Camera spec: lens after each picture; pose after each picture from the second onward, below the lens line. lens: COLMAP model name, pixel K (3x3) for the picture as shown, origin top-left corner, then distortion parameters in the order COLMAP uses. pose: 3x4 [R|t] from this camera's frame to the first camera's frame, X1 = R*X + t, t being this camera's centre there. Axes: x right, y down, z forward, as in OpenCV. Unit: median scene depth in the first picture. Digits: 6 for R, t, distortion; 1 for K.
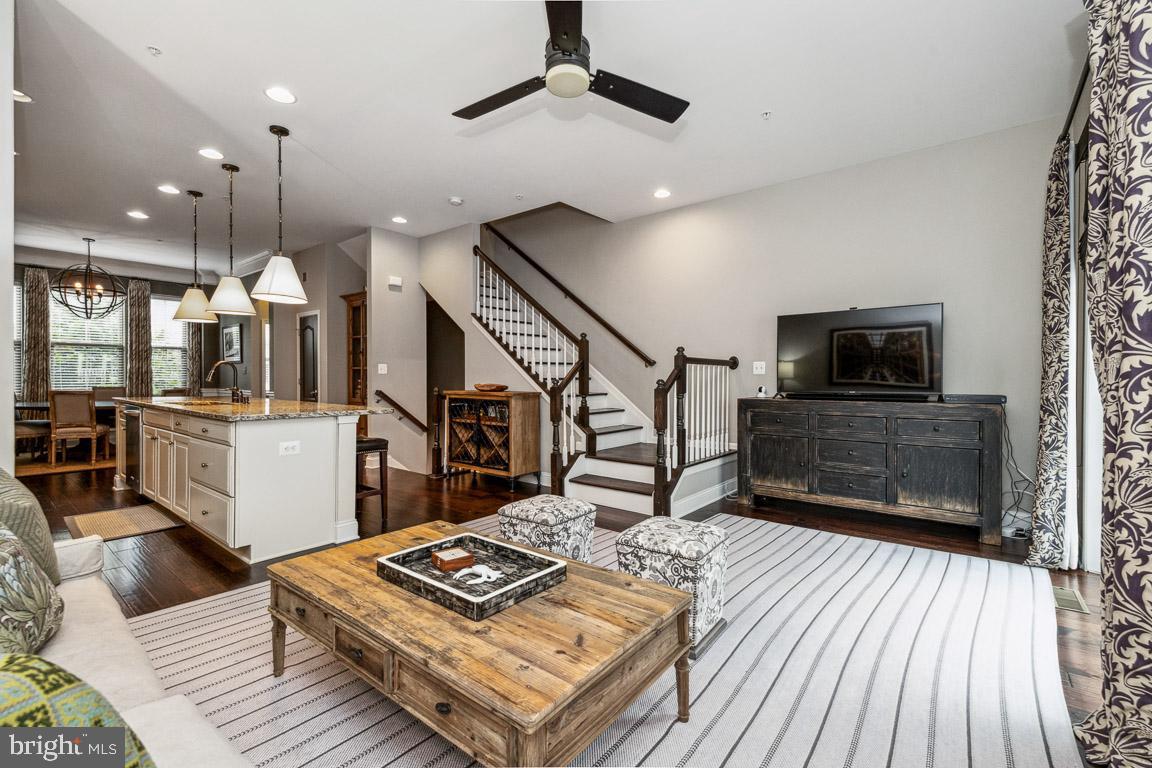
lens RADIAL K [[503.2, 0, 565.4], [0, 503.2, 384.3], [0, 0, 1]] dist [0.002554, 0.000211]
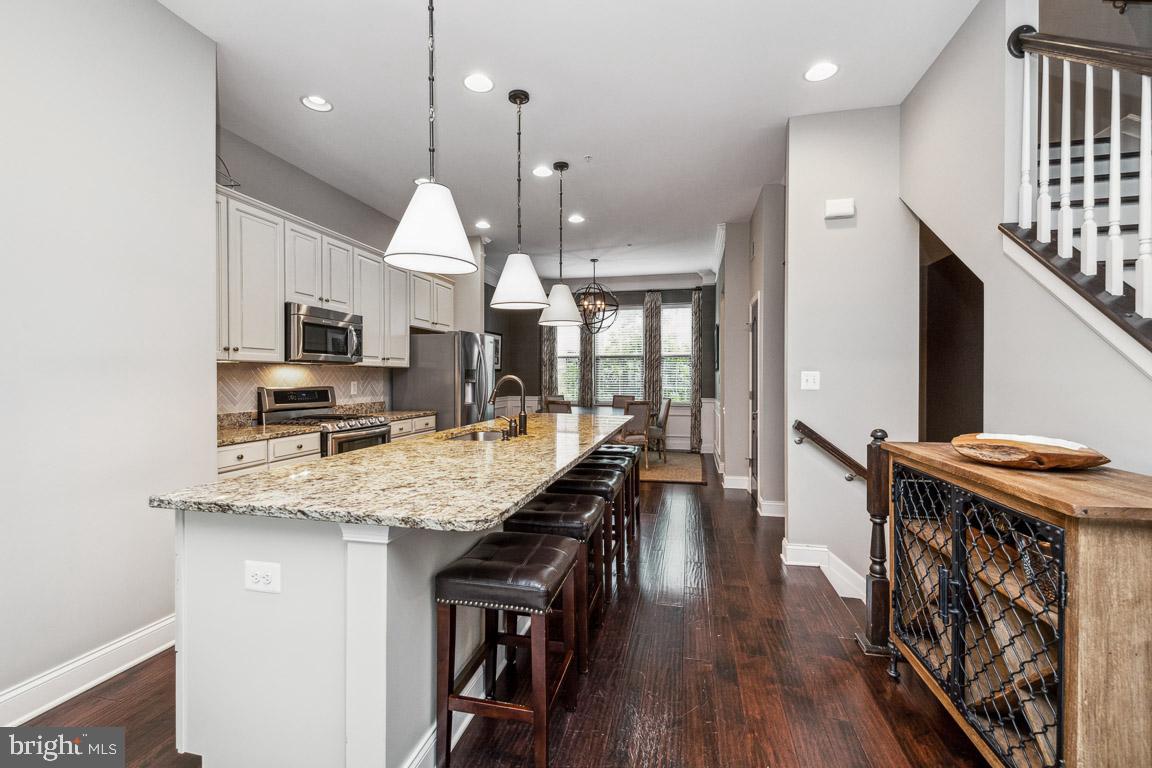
lens RADIAL K [[493.3, 0, 577.6], [0, 493.3, 391.6], [0, 0, 1]] dist [-0.022606, -0.000166]
pose [[0.457714, 0.020399, -0.888865, -0.016438], [-0.008953, 0.999792, 0.018335, -0.026506], [0.889054, -0.000434, 0.457802, 0.554100]]
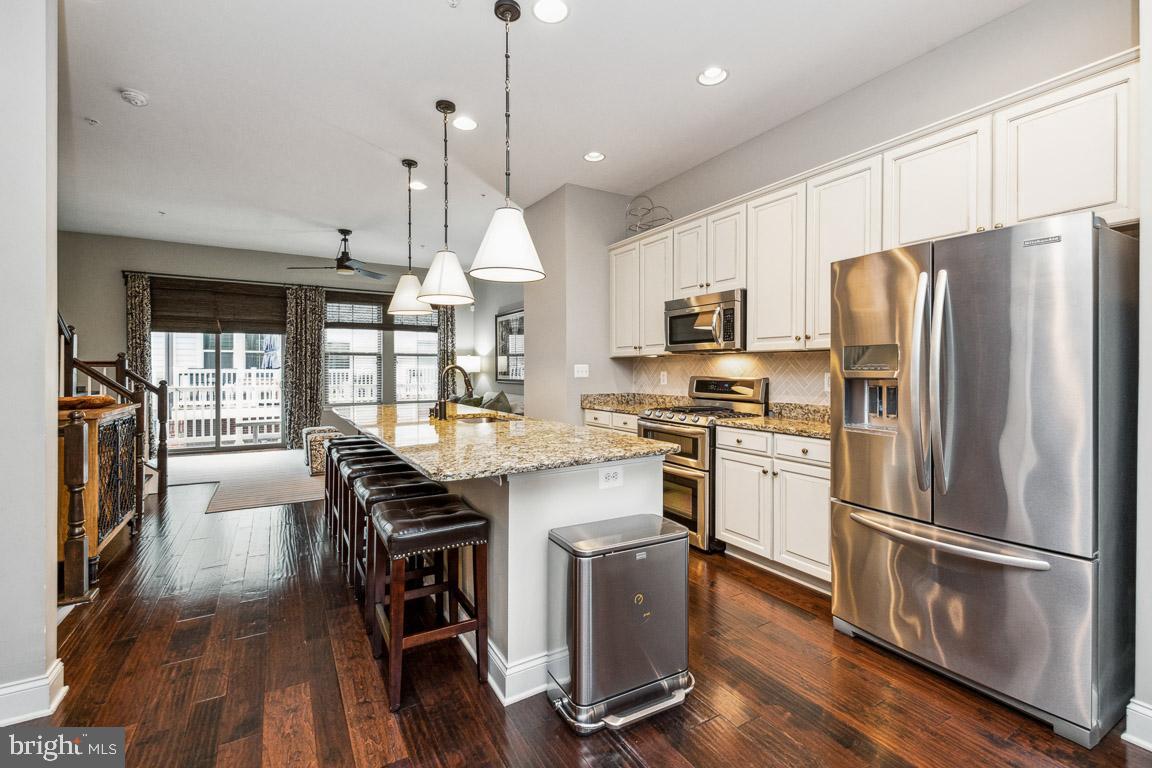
lens RADIAL K [[496.5, 0, 579.4], [0, 496.5, 371.2], [0, 0, 1]] dist [0.002493, 0.000090]
pose [[-0.943737, -0.003078, 0.330682, -0.759691], [0.001631, 0.999901, 0.013962, -0.033771], [-0.330692, 0.013716, -0.943639, 1.156568]]
